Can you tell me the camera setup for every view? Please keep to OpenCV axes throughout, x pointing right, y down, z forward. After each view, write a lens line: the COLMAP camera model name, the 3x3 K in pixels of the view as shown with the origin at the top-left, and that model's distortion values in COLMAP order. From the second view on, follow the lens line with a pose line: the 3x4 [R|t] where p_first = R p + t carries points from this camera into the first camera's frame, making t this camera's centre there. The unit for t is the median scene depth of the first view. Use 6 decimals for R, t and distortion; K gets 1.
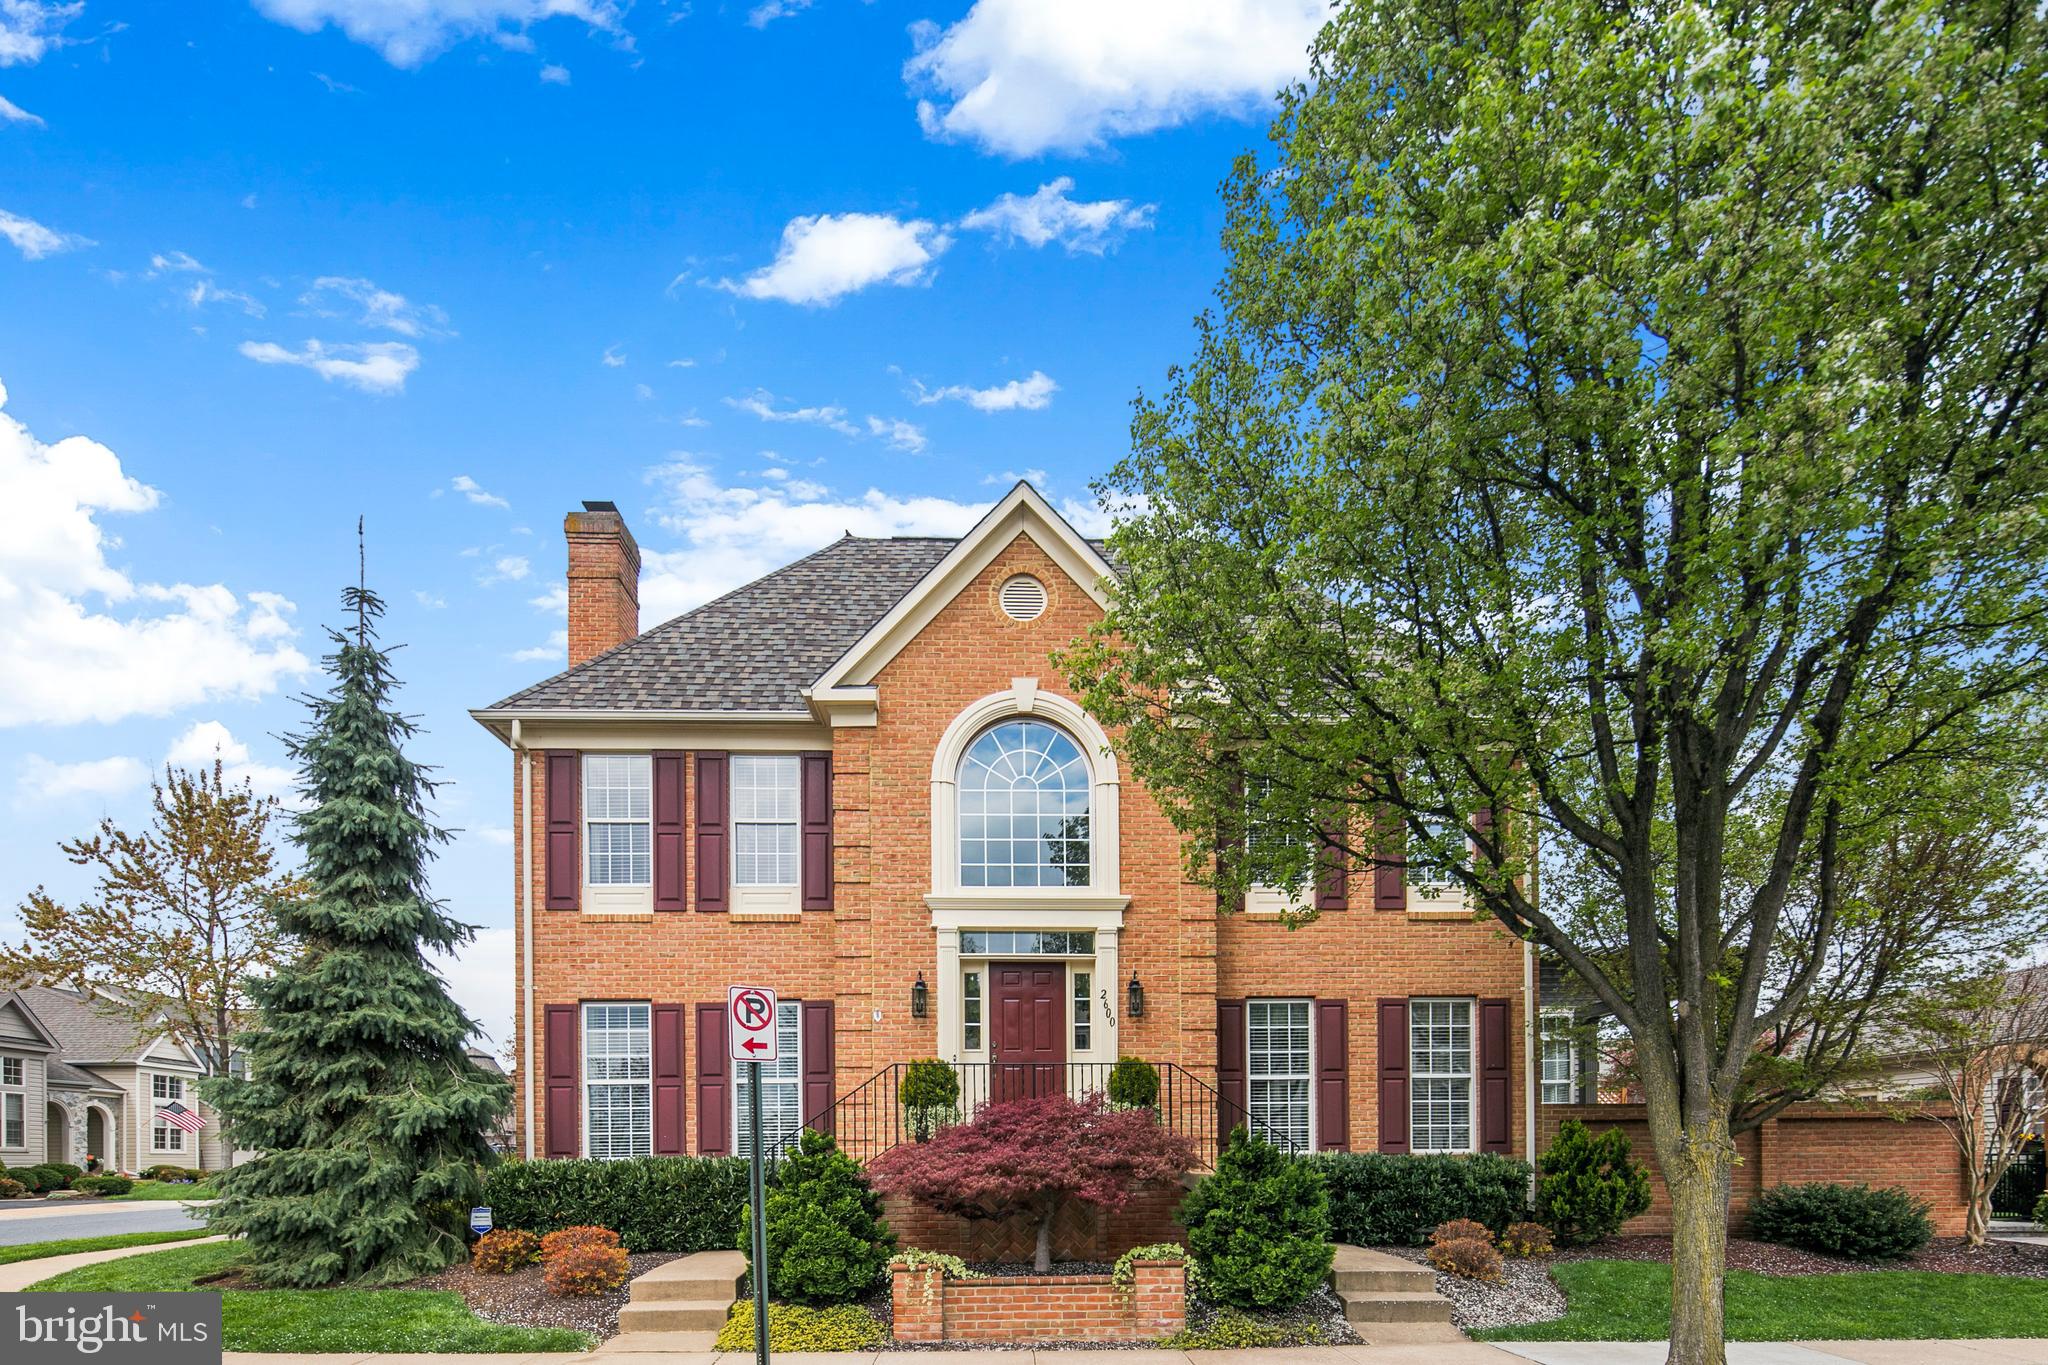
lens RADIAL K [[988.8, 0, 1024.0], [0, 988.8, 682.5], [0, 0, 1]] dist [-0.002521, -0.001506]
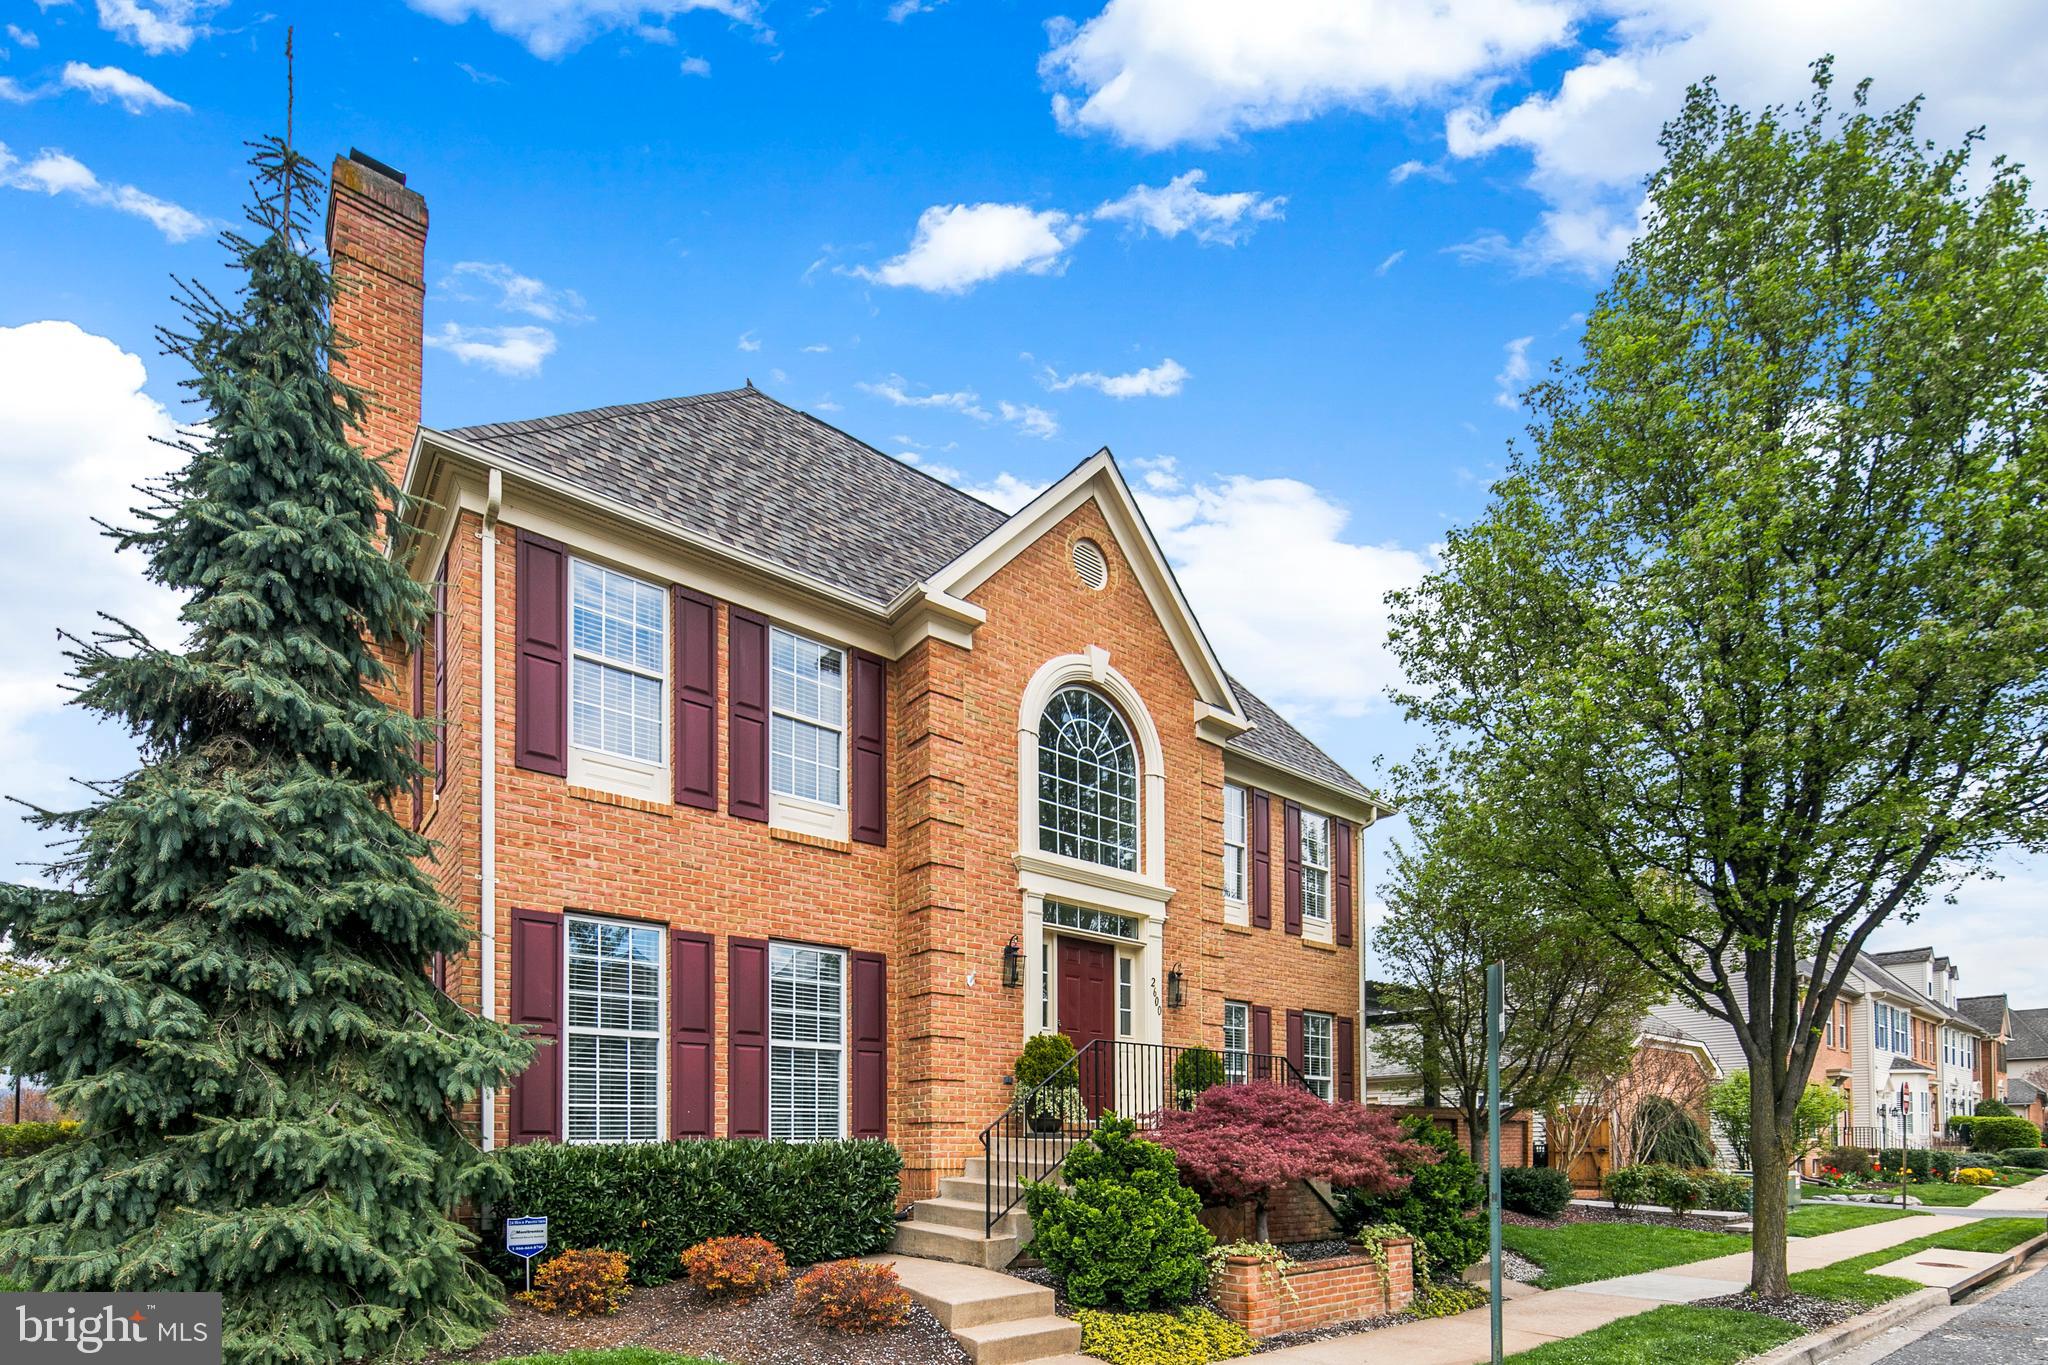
lens RADIAL K [[988.8, 0, 1024.0], [0, 988.8, 682.5], [0, 0, 1]] dist [-0.002521, -0.001506]
pose [[0.757474, 0.281719, 0.588954, -0.656429], [-0.288951, 0.953606, -0.084516, 0.139116], [-0.585440, -0.106160, 0.803735, 0.284971]]
